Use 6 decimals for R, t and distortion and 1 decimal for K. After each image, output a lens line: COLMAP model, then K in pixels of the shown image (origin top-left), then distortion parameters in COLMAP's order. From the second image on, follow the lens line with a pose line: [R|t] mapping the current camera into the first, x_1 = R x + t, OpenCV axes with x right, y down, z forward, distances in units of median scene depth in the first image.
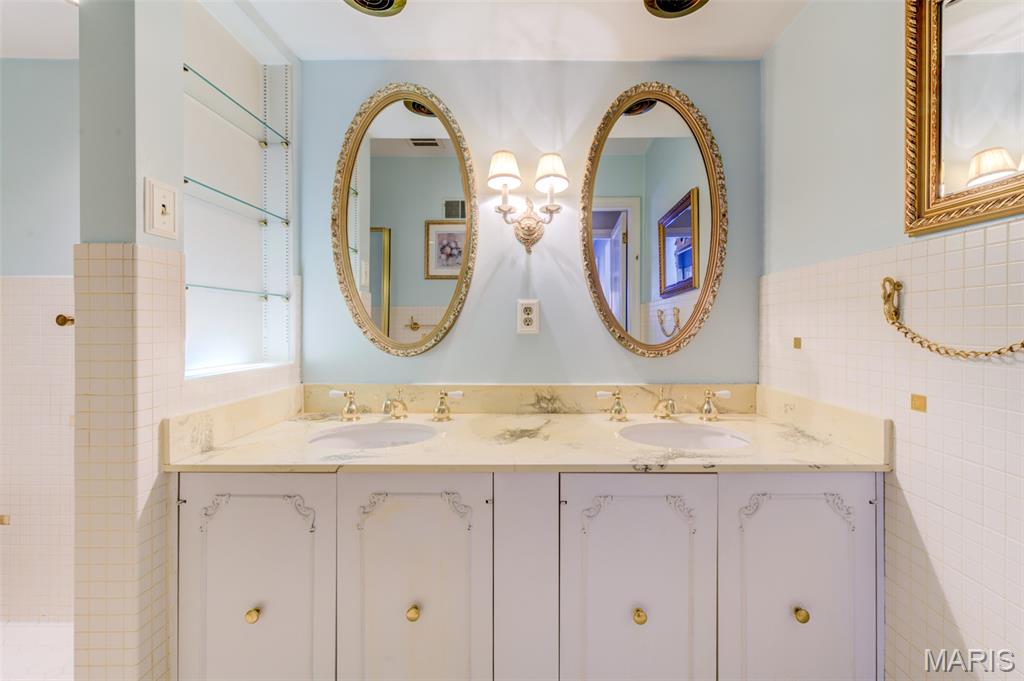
lens RADIAL K [[401.5, 0, 528.2], [0, 401.5, 327.1], [0, 0, 1]] dist [0.003088, -0.002034]
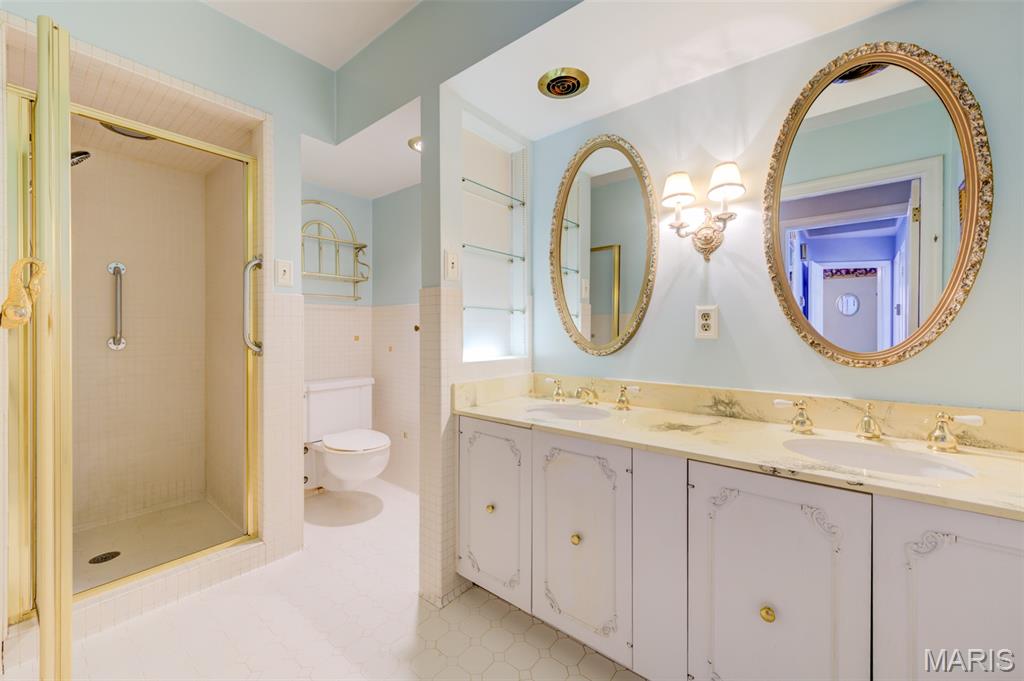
lens RADIAL K [[401.5, 0, 511.7], [0, 401.5, 335.3], [0, 0, 1]] dist [0.003088, -0.002034]
pose [[0.772487, 0.005679, -0.635005, 0.282787], [-0.001922, 0.999976, 0.006604, 0.002126], [0.635028, -0.003881, 0.772480, -0.136433]]
